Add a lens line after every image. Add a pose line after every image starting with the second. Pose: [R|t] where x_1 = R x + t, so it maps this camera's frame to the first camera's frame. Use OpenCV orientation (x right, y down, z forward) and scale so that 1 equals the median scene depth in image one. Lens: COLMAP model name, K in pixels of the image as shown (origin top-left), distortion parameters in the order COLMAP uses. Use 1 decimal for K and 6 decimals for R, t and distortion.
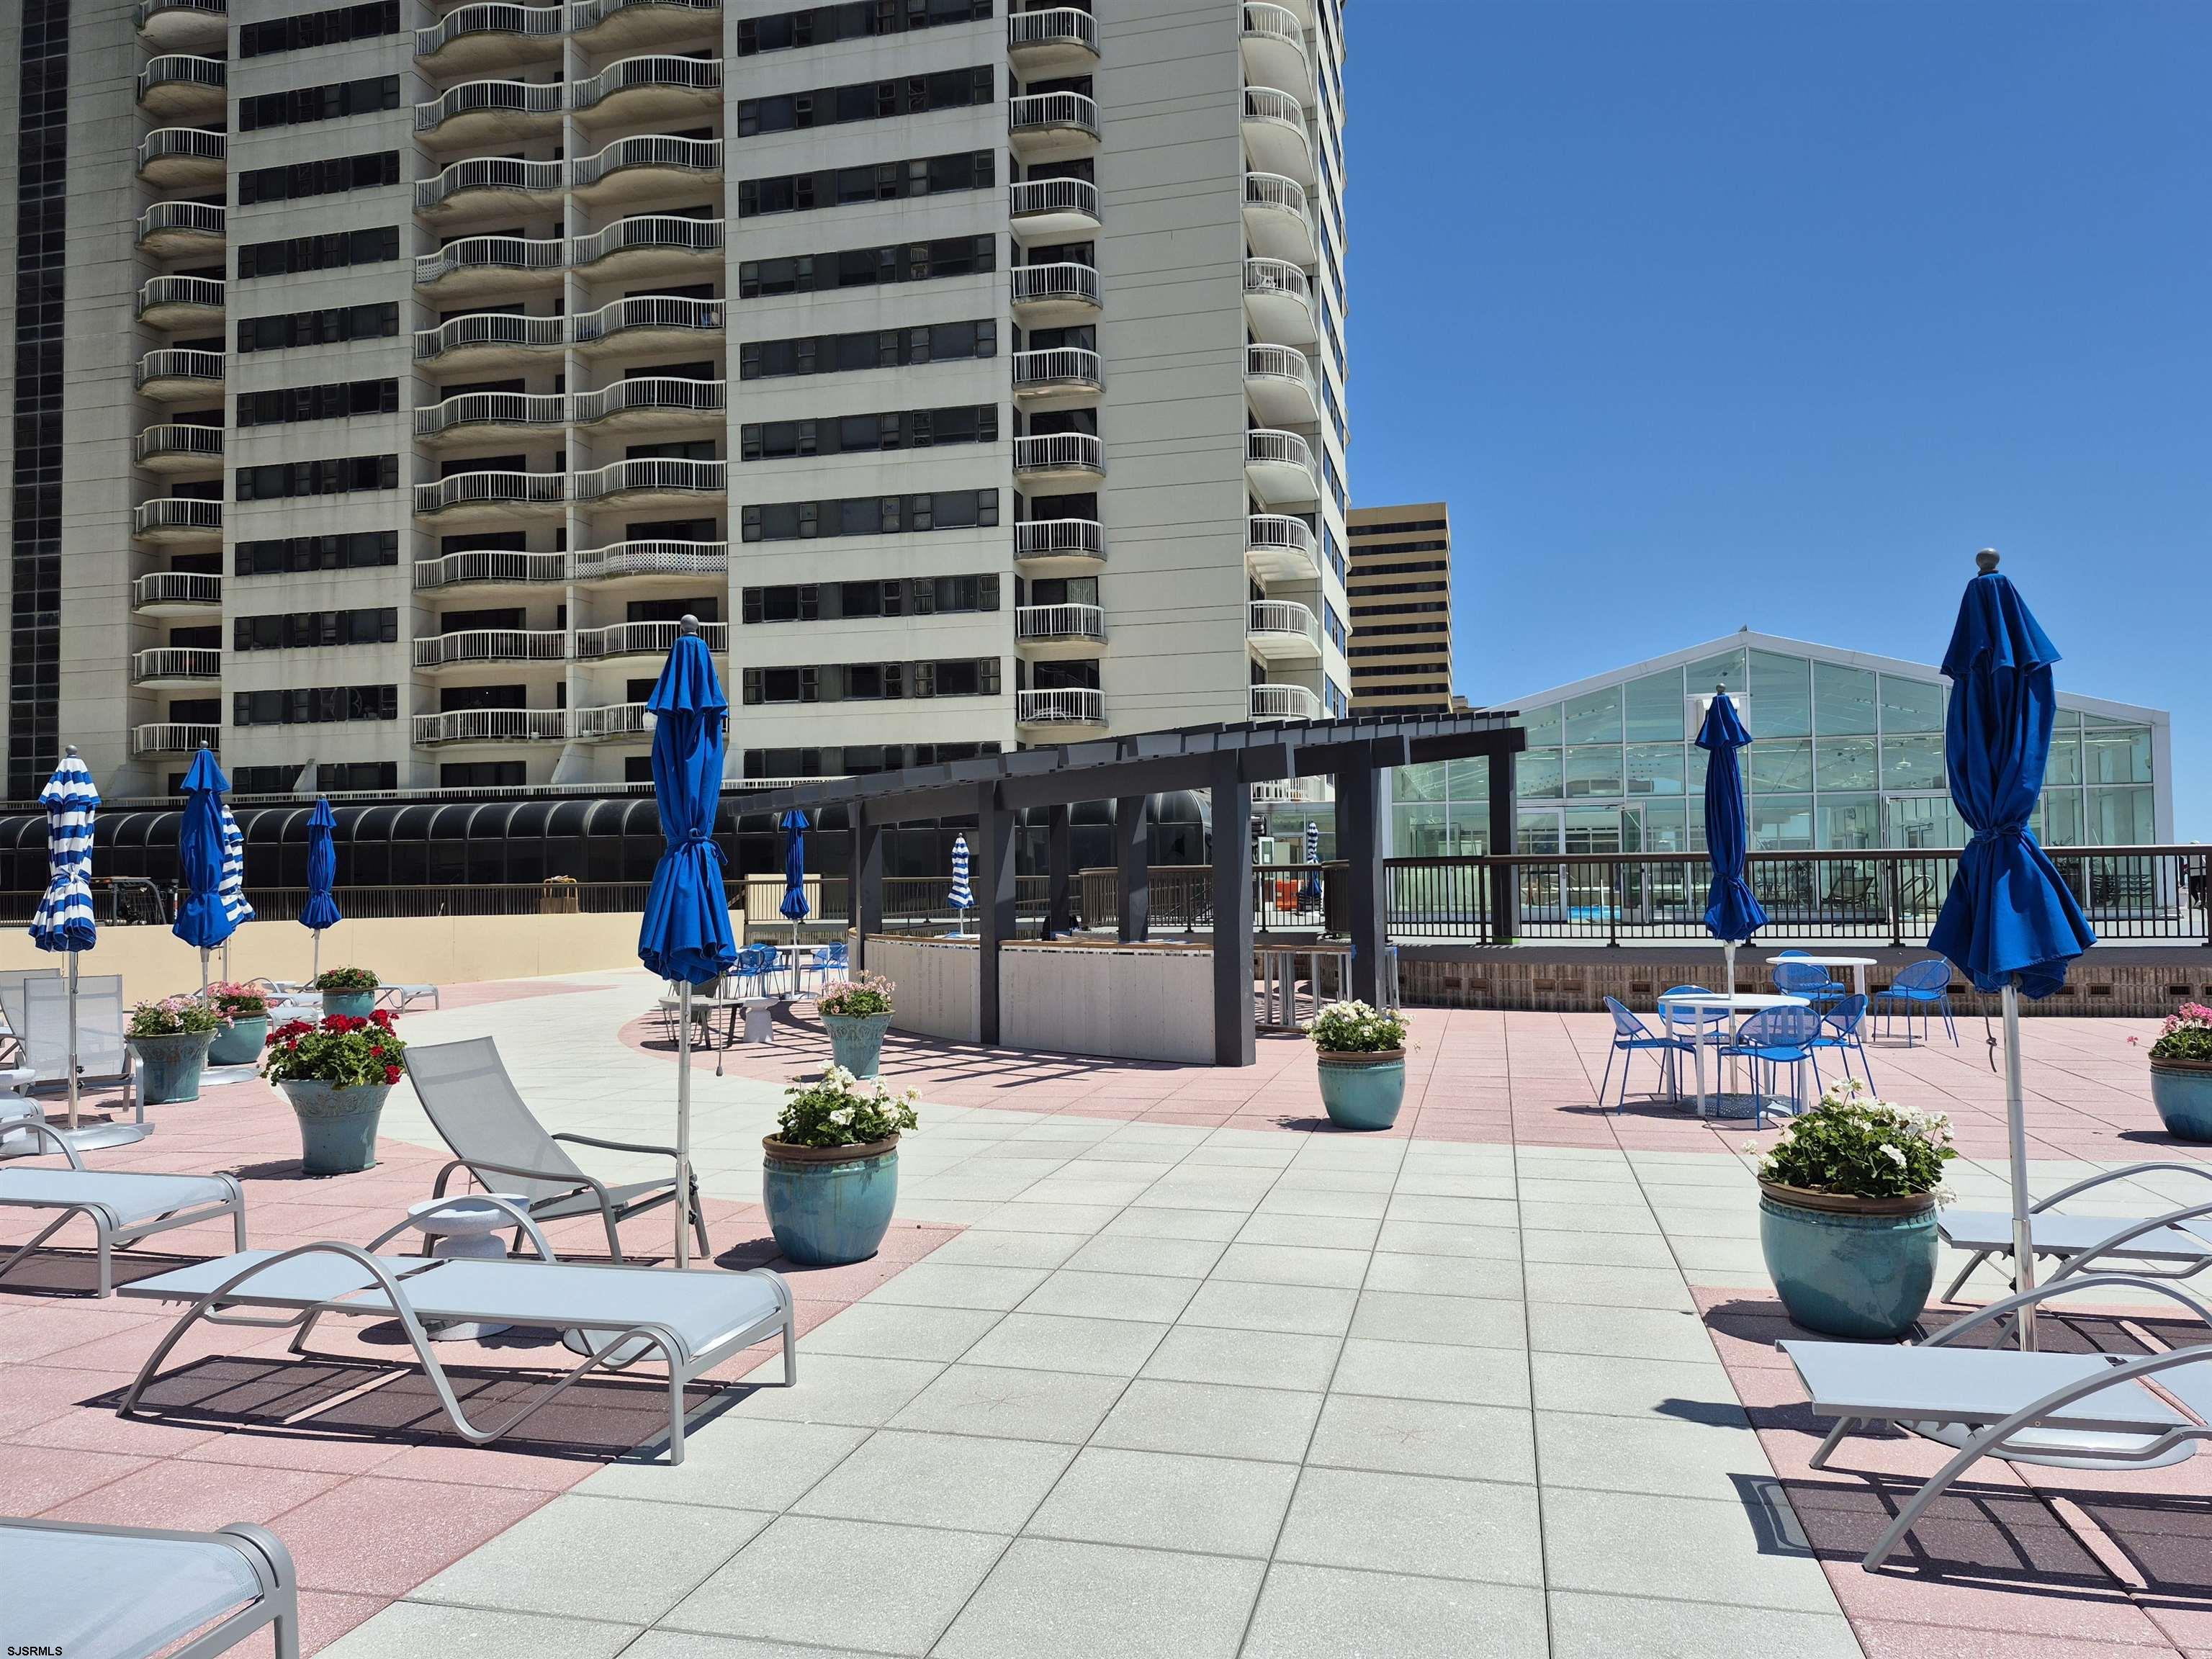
lens RADIAL K [[1500.1, 0, 1106.0], [0, 1500.1, 829.5], [0, 0, 1]] dist [0.114486, -0.124199]
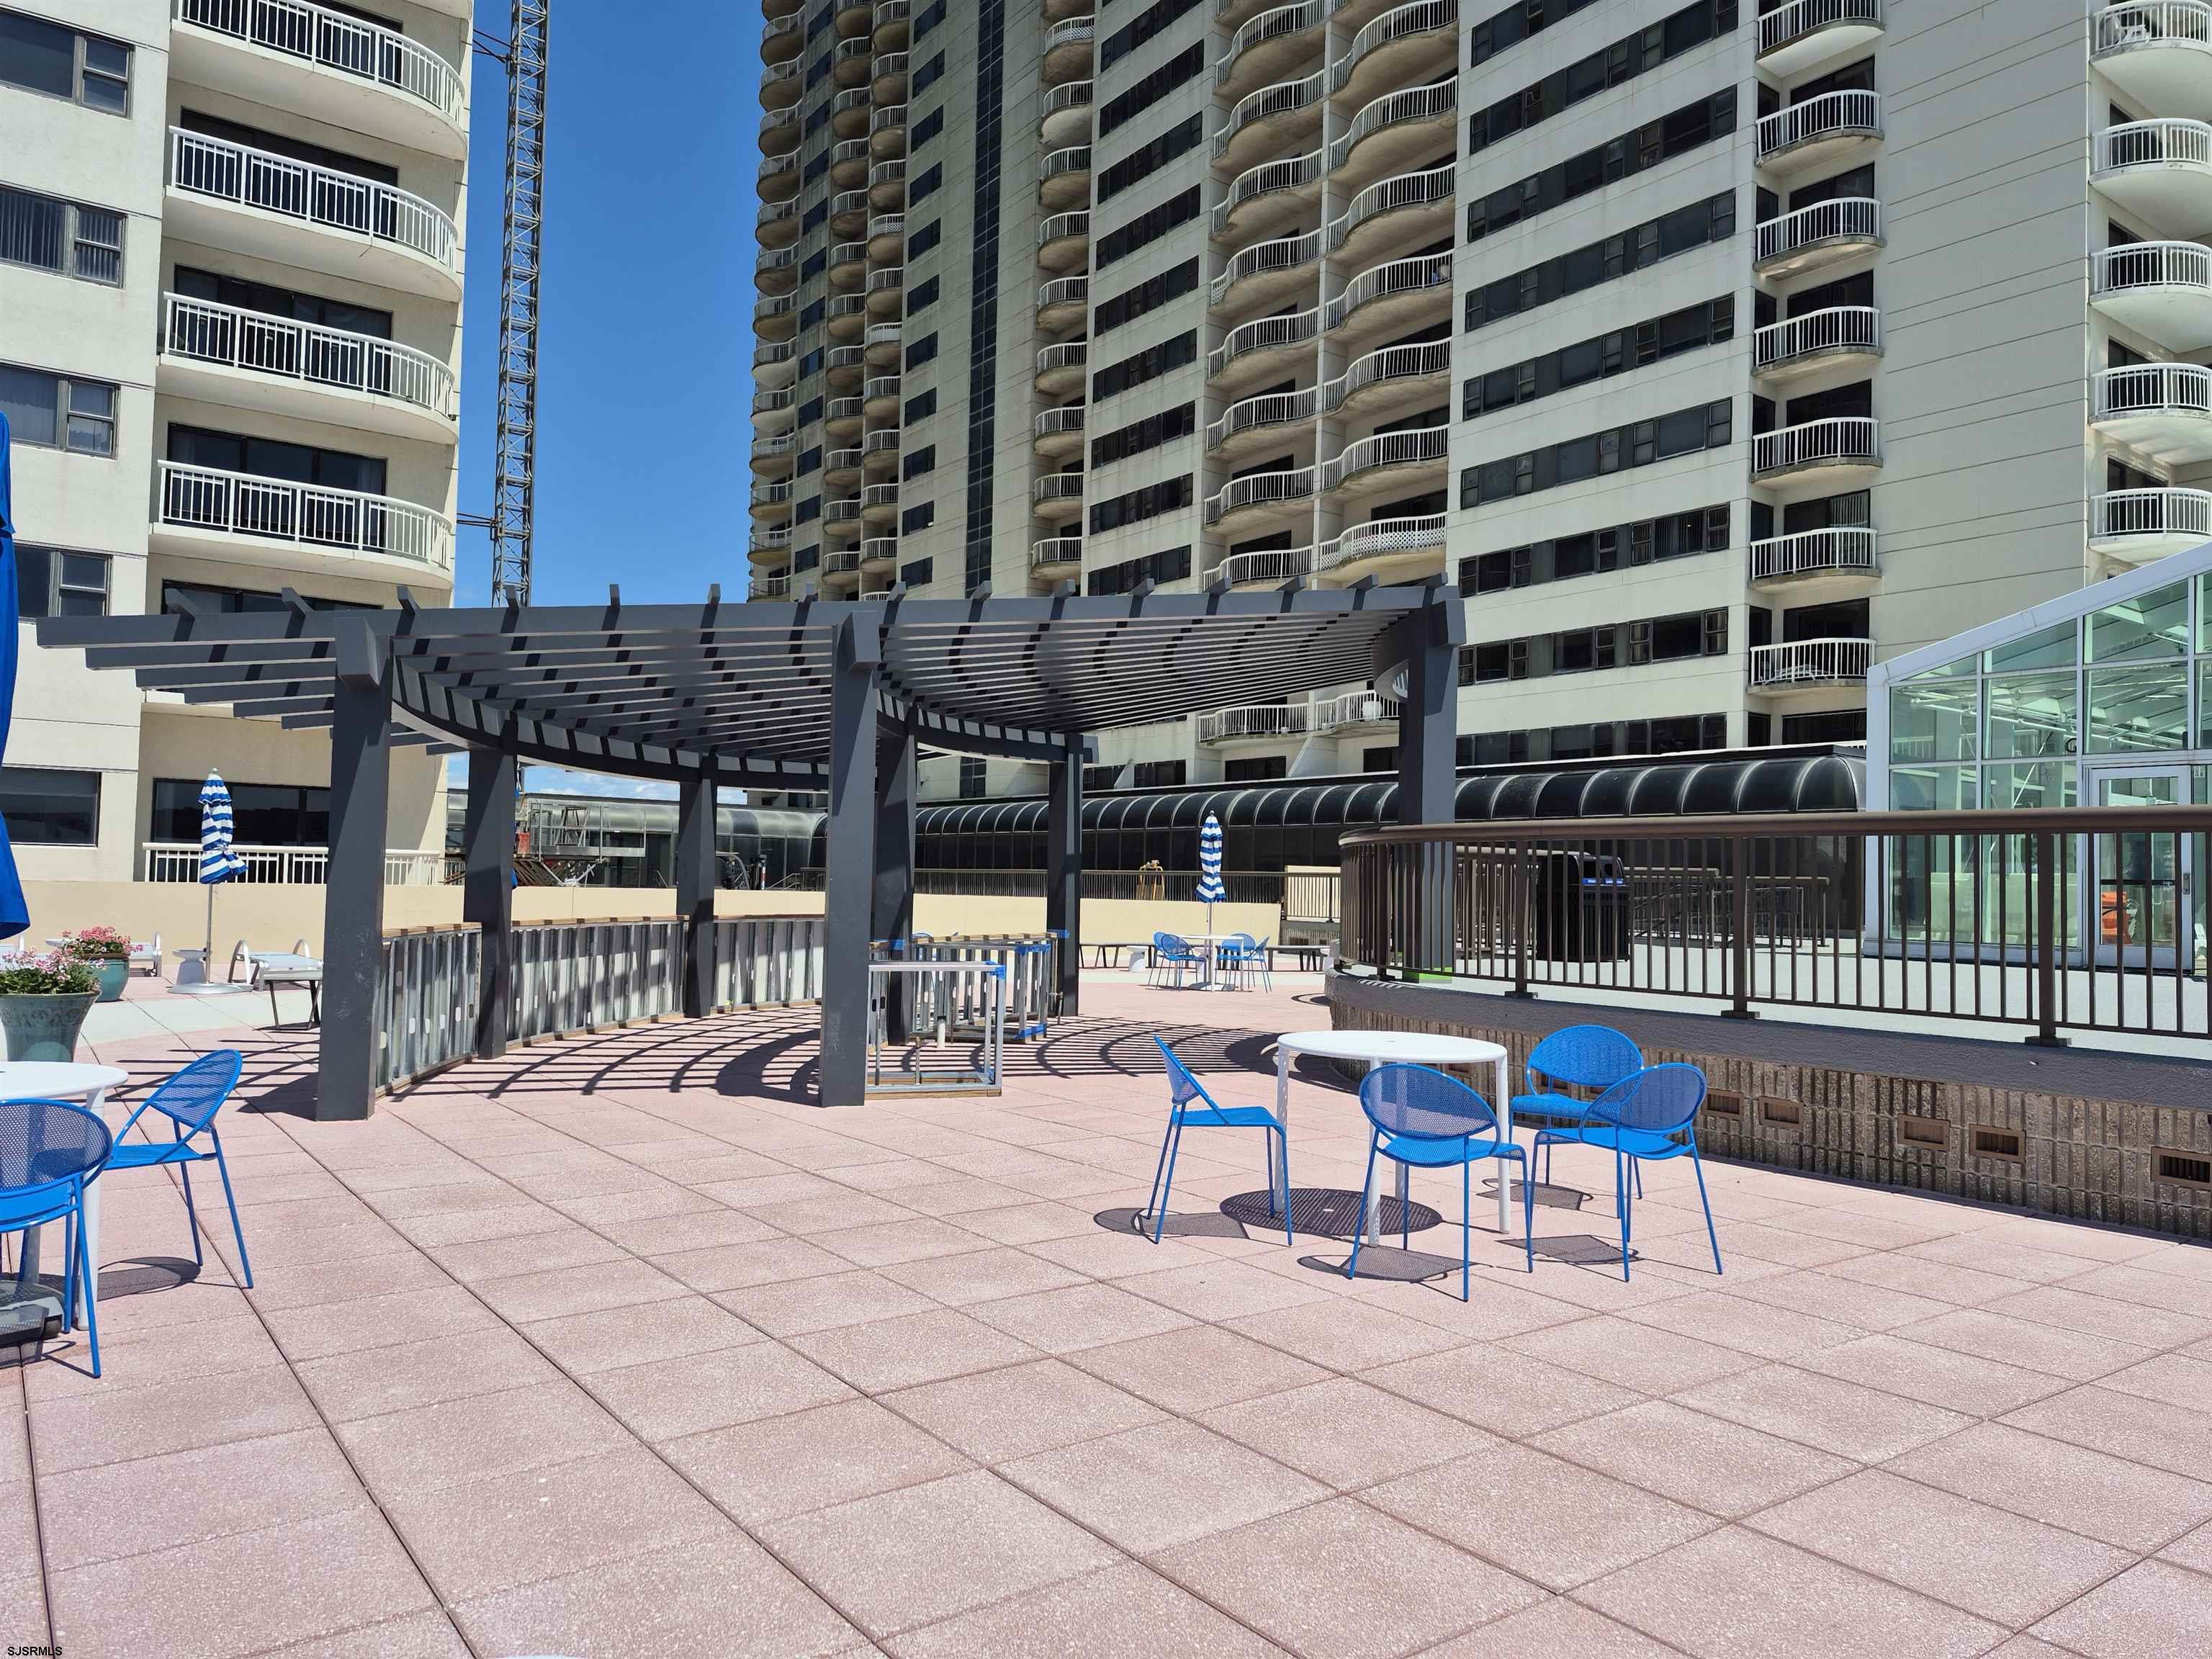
lens RADIAL K [[1521.0, 0, 1126.3], [0, 1521.0, 833.1], [0, 0, 1]] dist [0.050538, -0.037273]
pose [[0.784583, -0.006866, -0.619986, 0.172839], [0.024488, 0.999502, 0.019920, -0.016445], [0.619540, -0.030811, 0.784360, 0.137545]]
